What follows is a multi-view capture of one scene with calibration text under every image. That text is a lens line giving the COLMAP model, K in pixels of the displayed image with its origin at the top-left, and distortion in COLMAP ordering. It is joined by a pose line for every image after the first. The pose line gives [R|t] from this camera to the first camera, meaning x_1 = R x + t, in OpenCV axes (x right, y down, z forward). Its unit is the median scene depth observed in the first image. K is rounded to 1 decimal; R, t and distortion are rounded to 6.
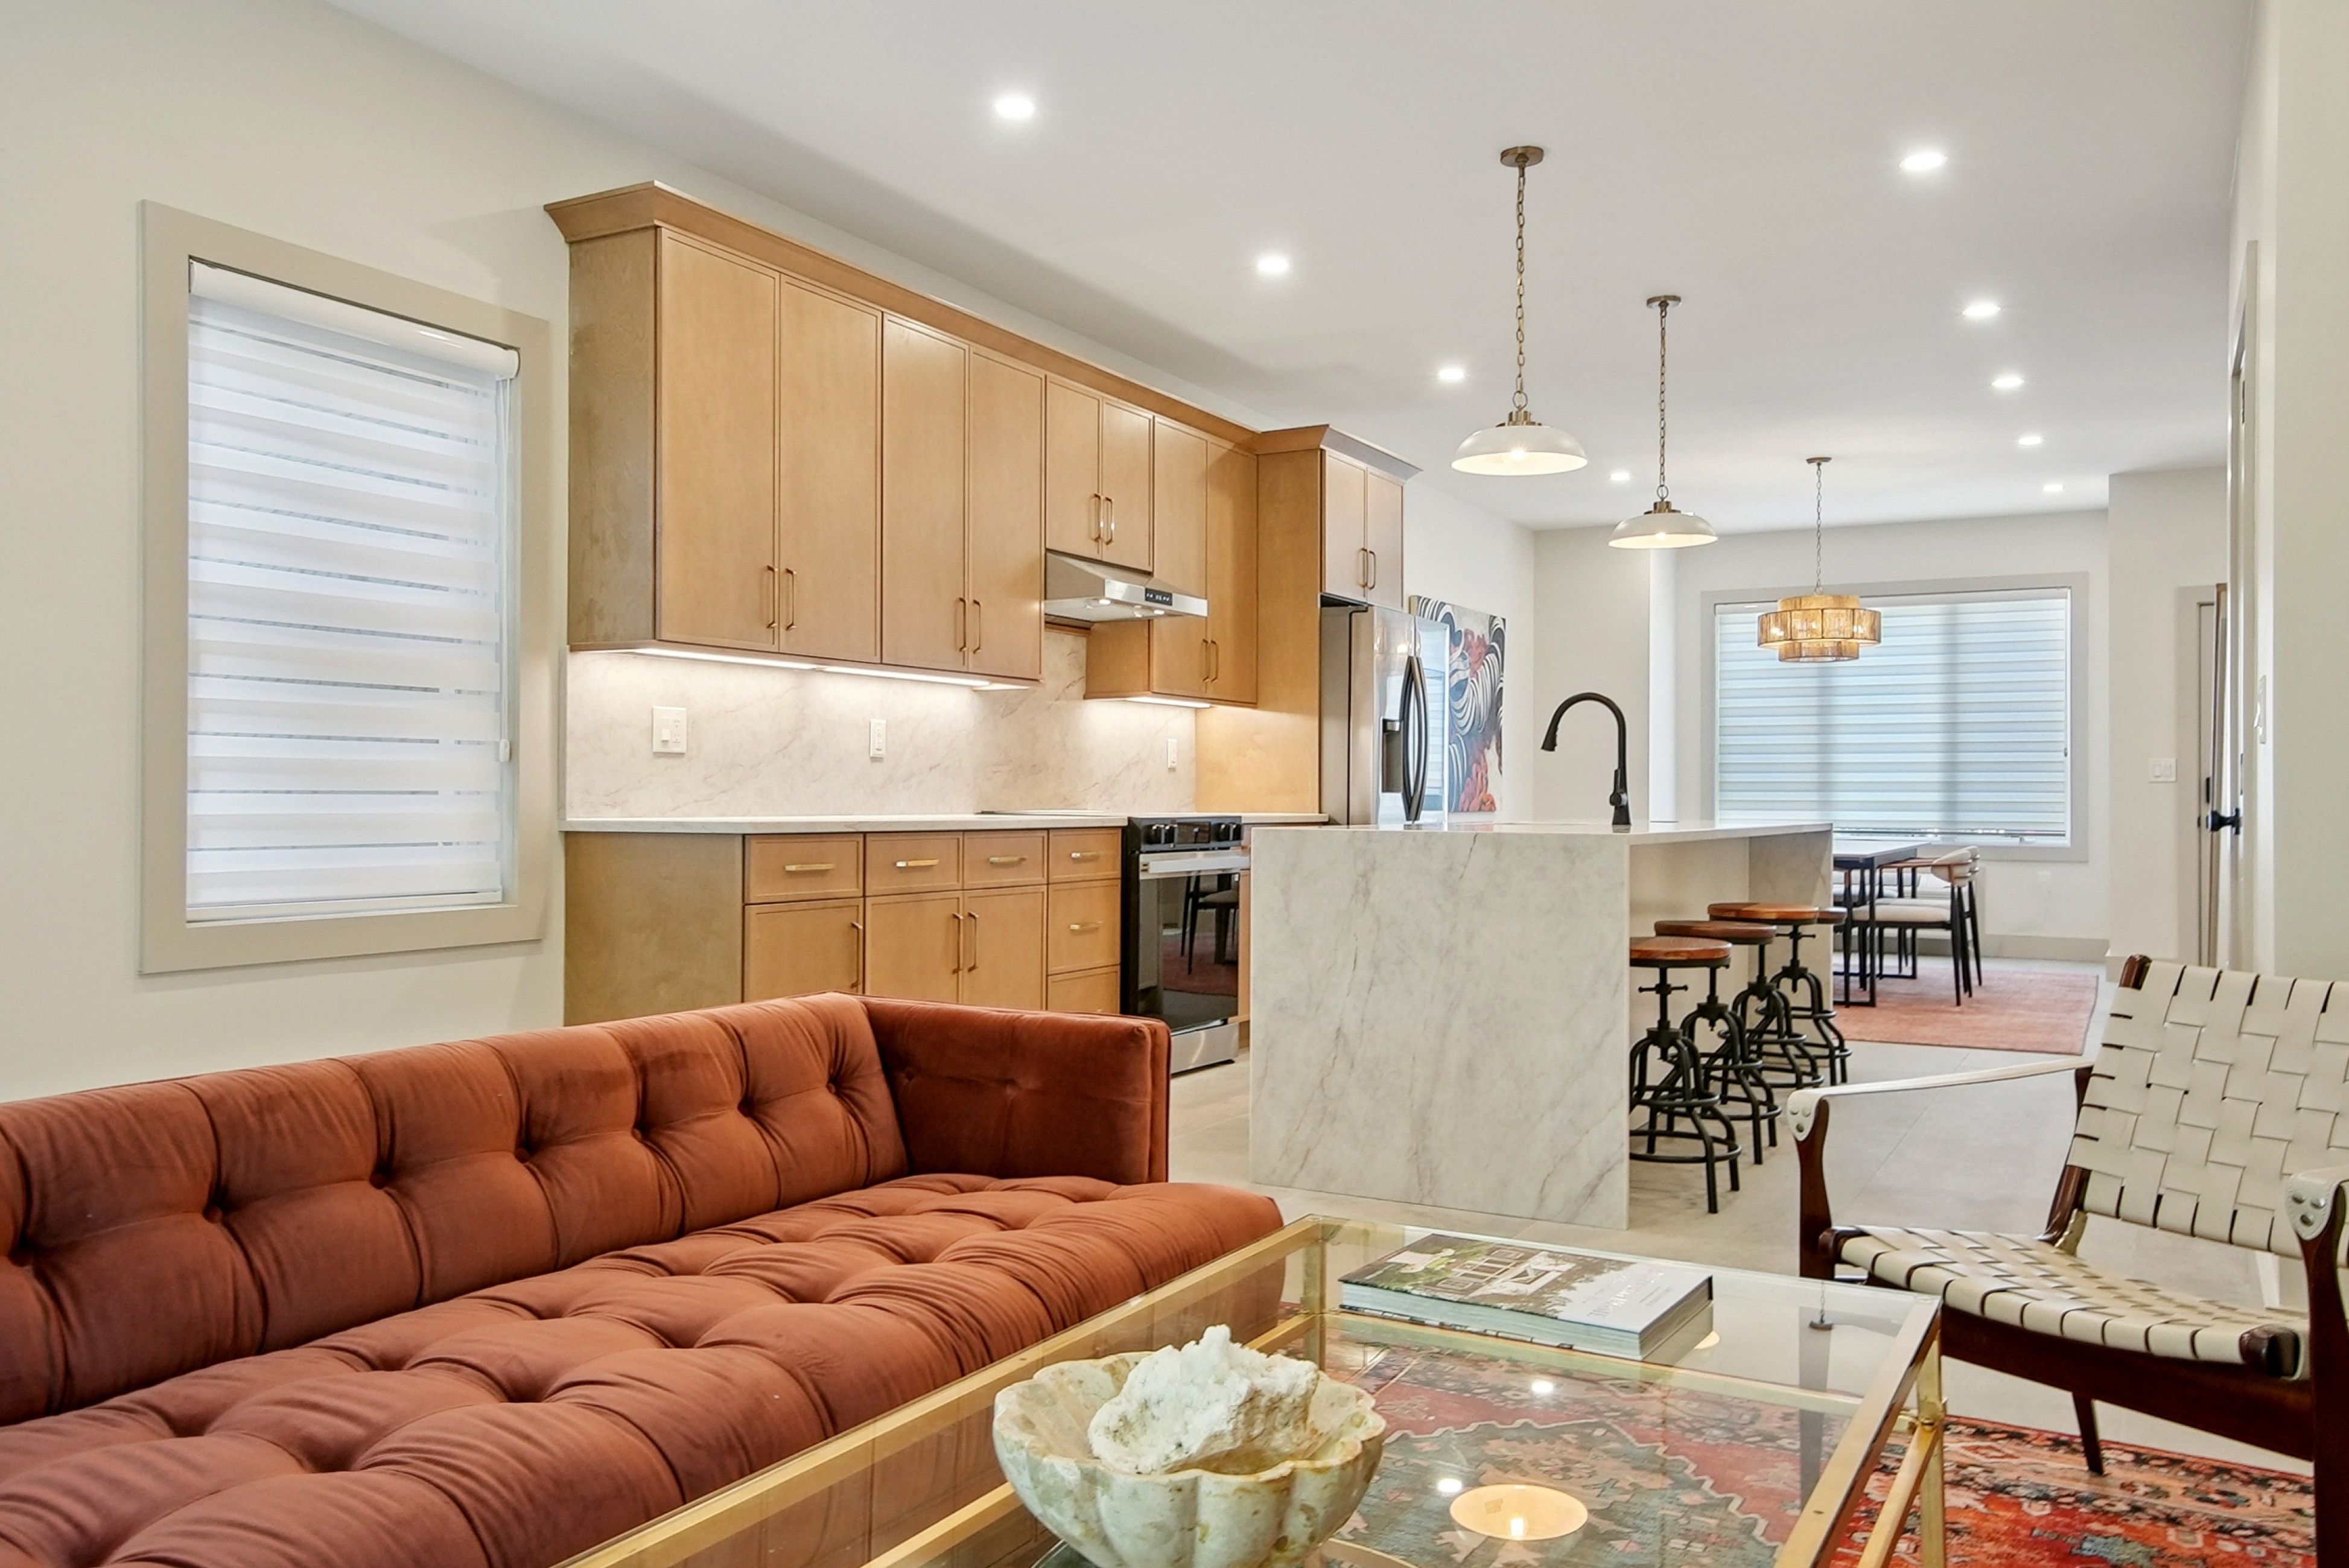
lens RADIAL K [[1793.6, 0, 1144.1], [0, 1793.6, 778.3], [0, 0, 1]] dist [0.036672, -0.003992]
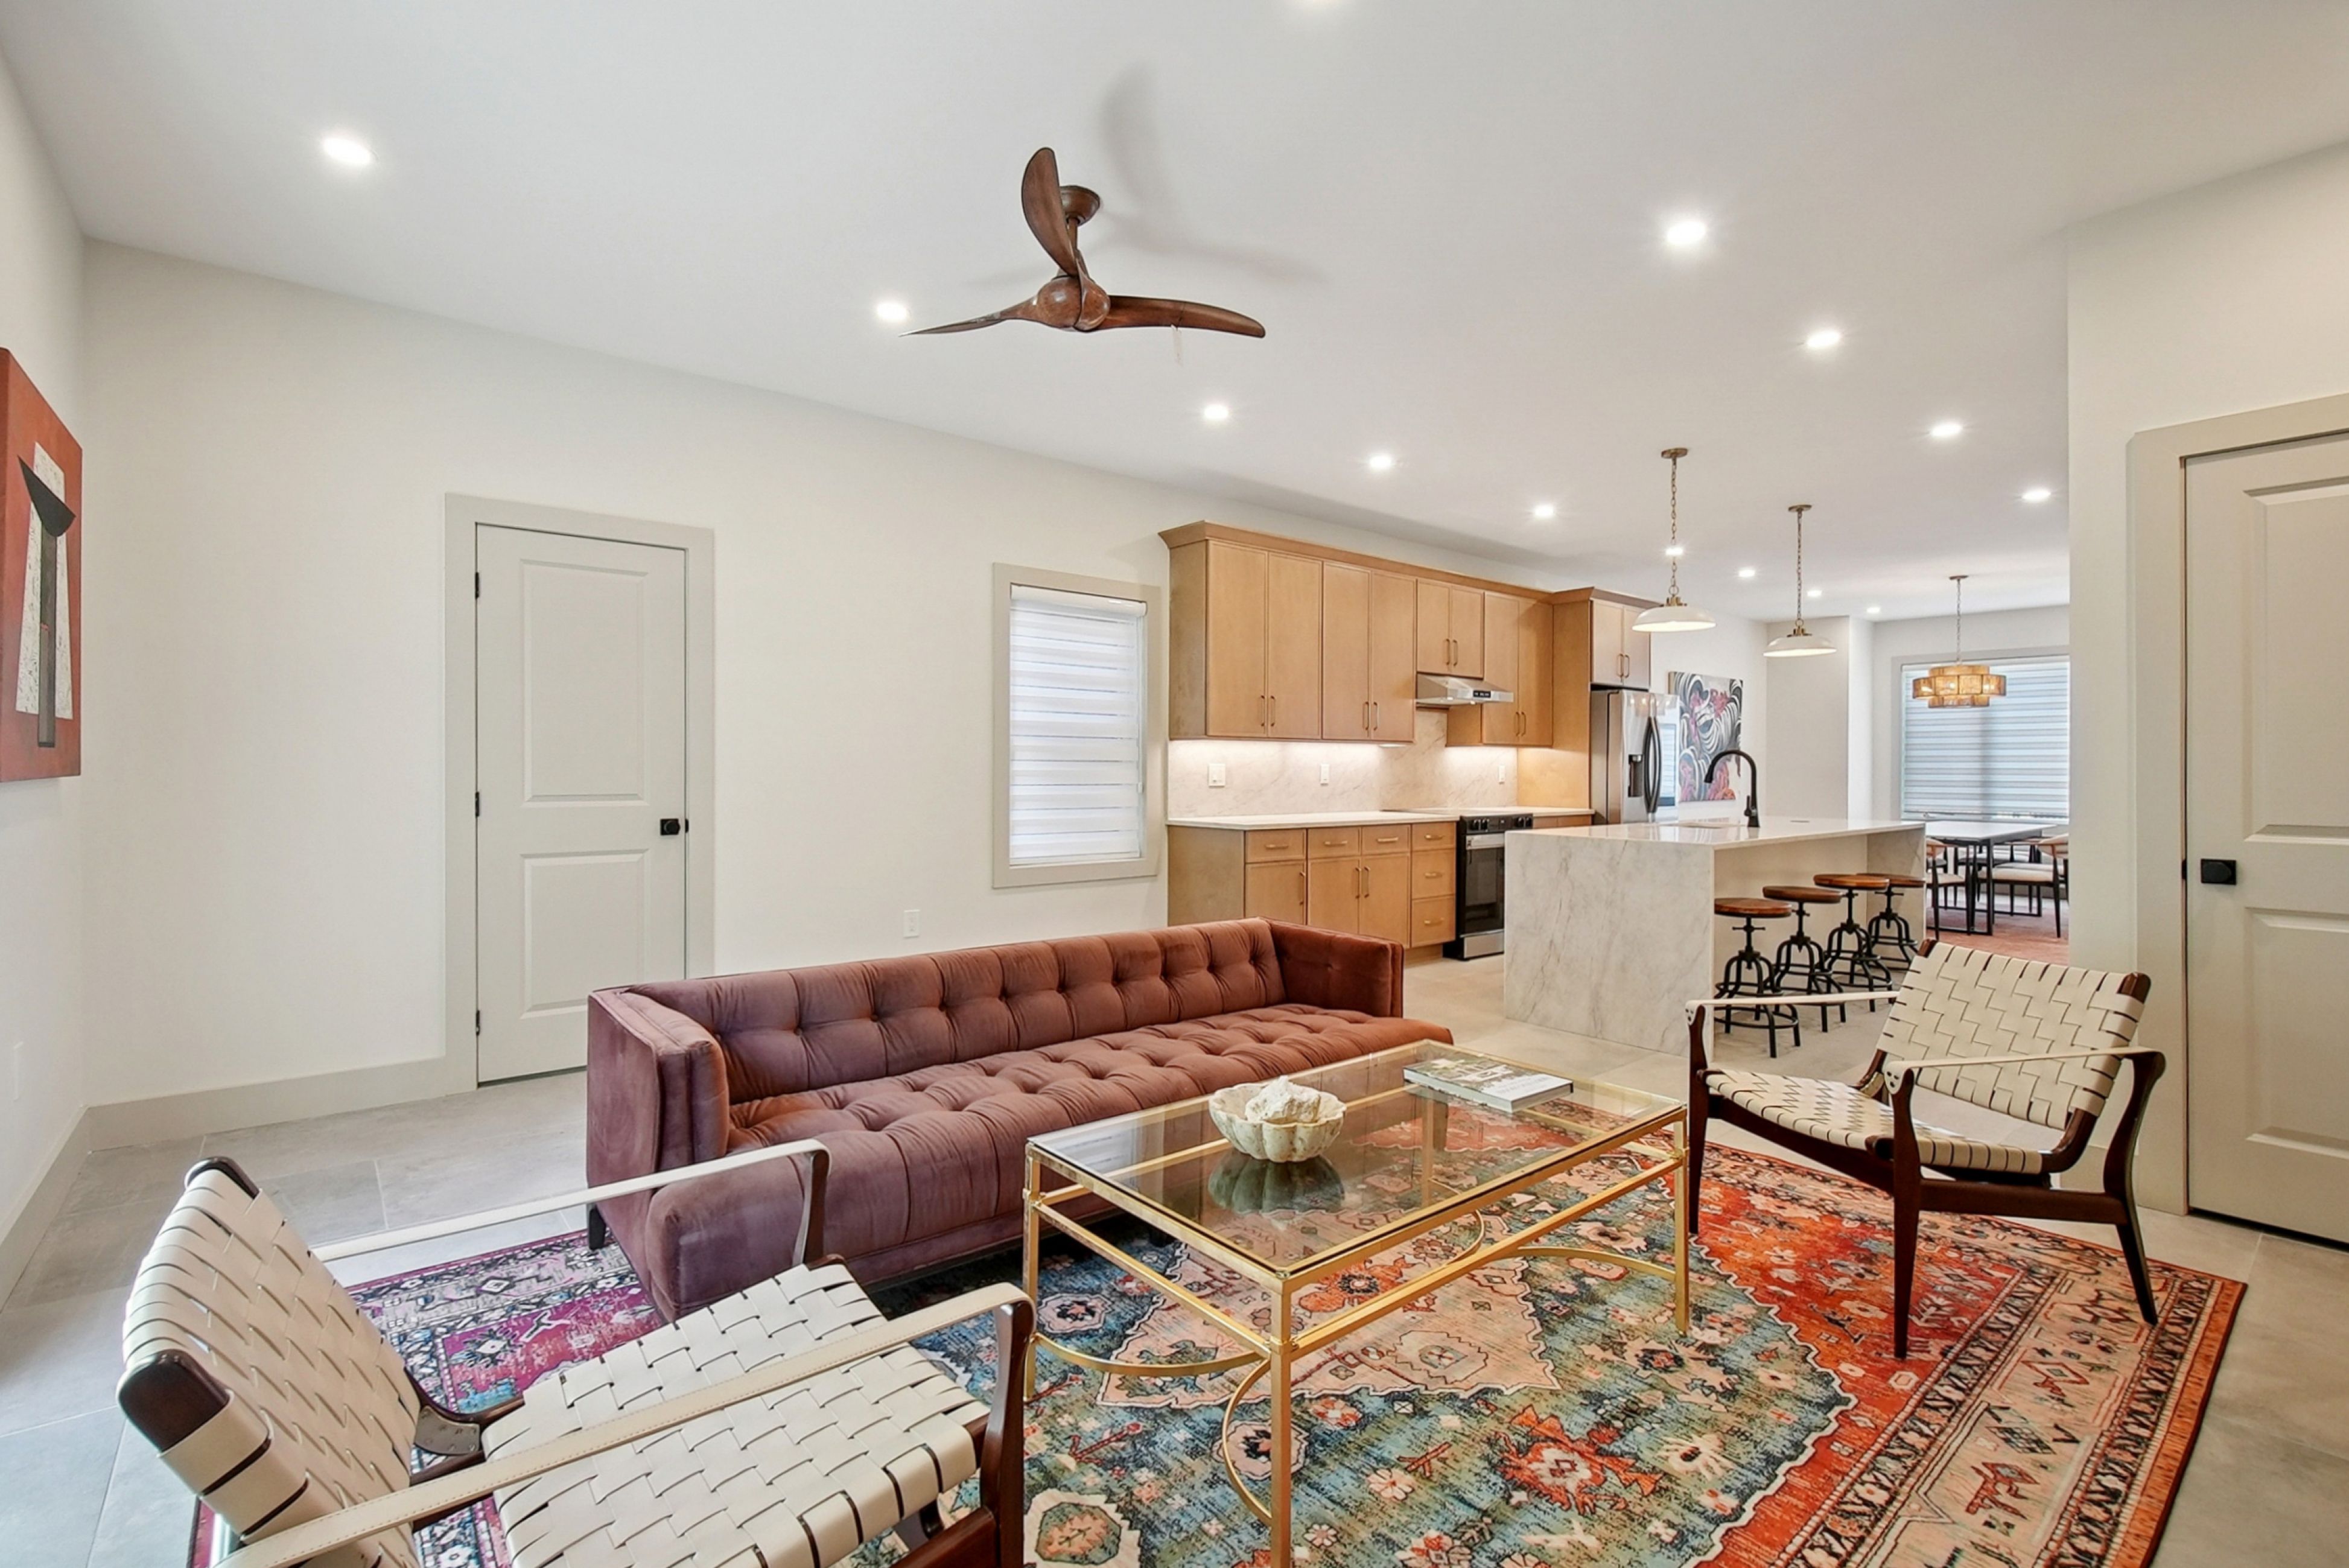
lens RADIAL K [[1032.5, 0, 1142.5], [0, 1032.5, 765.5], [0, 0, 1]] dist [-0.013548, -0.000118]
pose [[0.927915, -0.000900, -0.372792, 0.090004], [0.003595, 0.999972, 0.006534, -0.041126], [0.372776, -0.007403, 0.927892, -0.123393]]
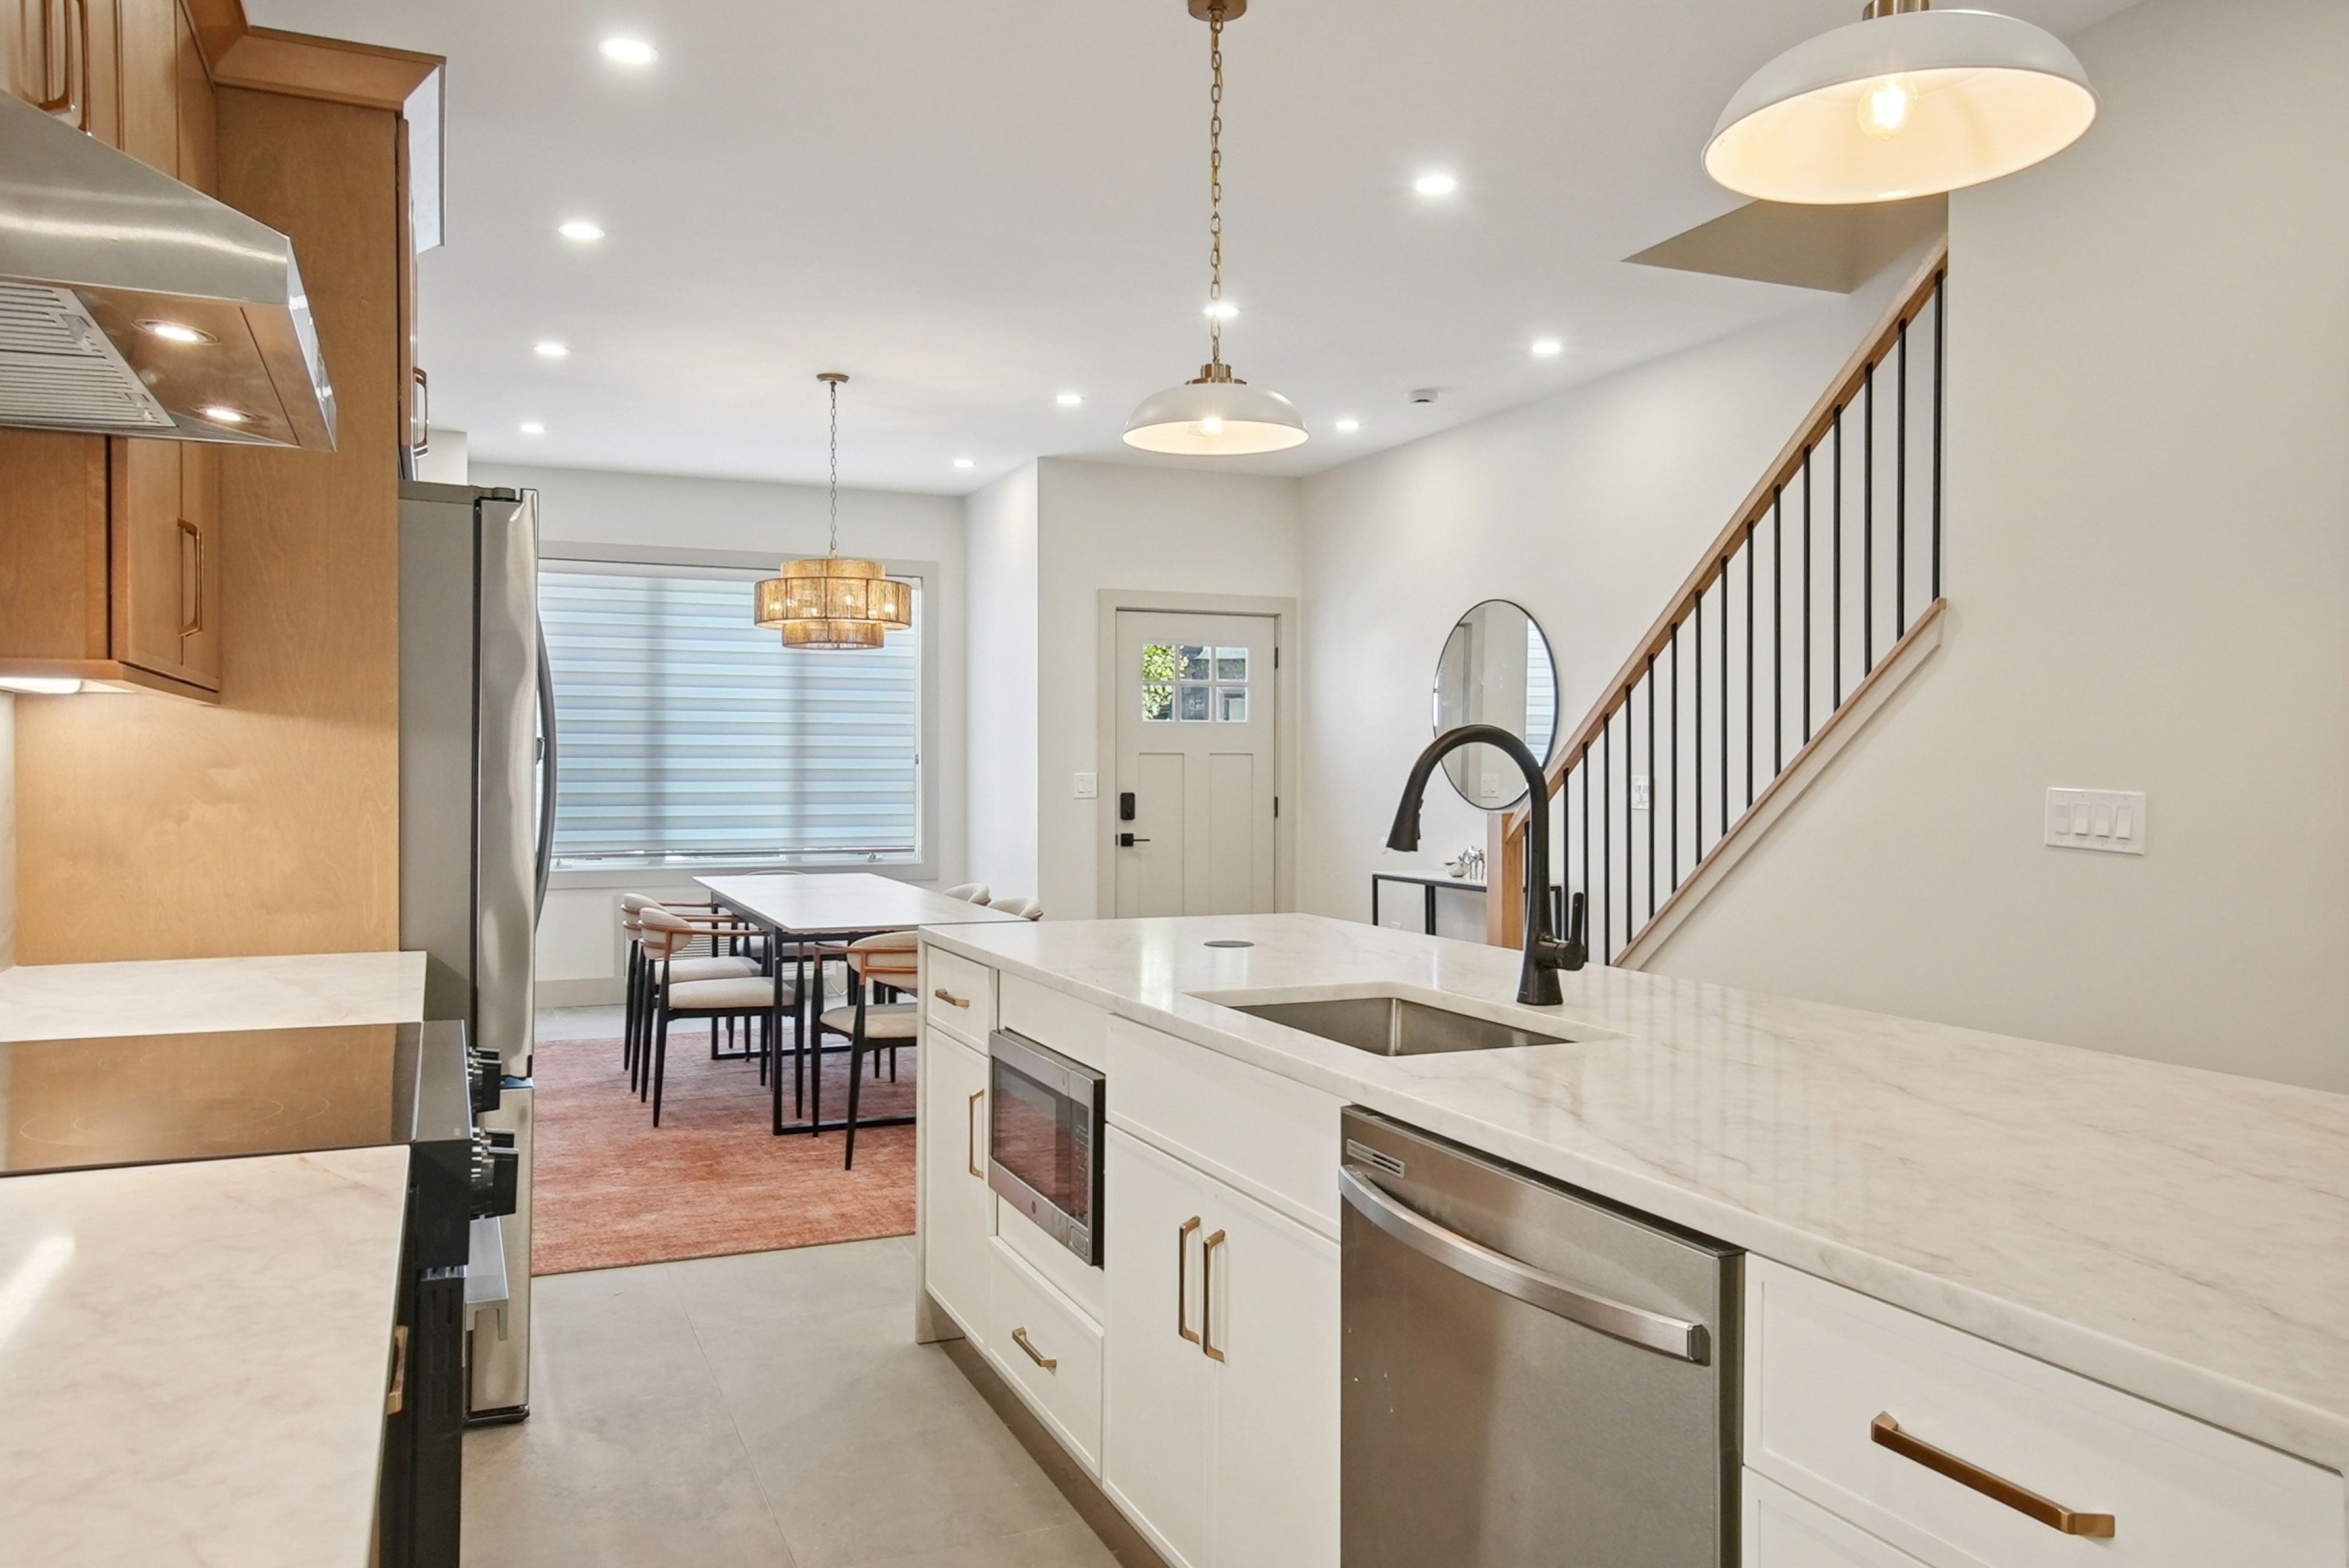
lens RADIAL K [[1646.5, 0, 1170.4], [0, 1646.5, 758.1], [0, 0, 1]] dist [0.008572, 0.002282]
pose [[0.602008, 0.000260, 0.798490, -0.146129], [-0.006924, 0.999964, 0.004894, -0.040303], [-0.798460, -0.008475, 0.601989, 0.815105]]
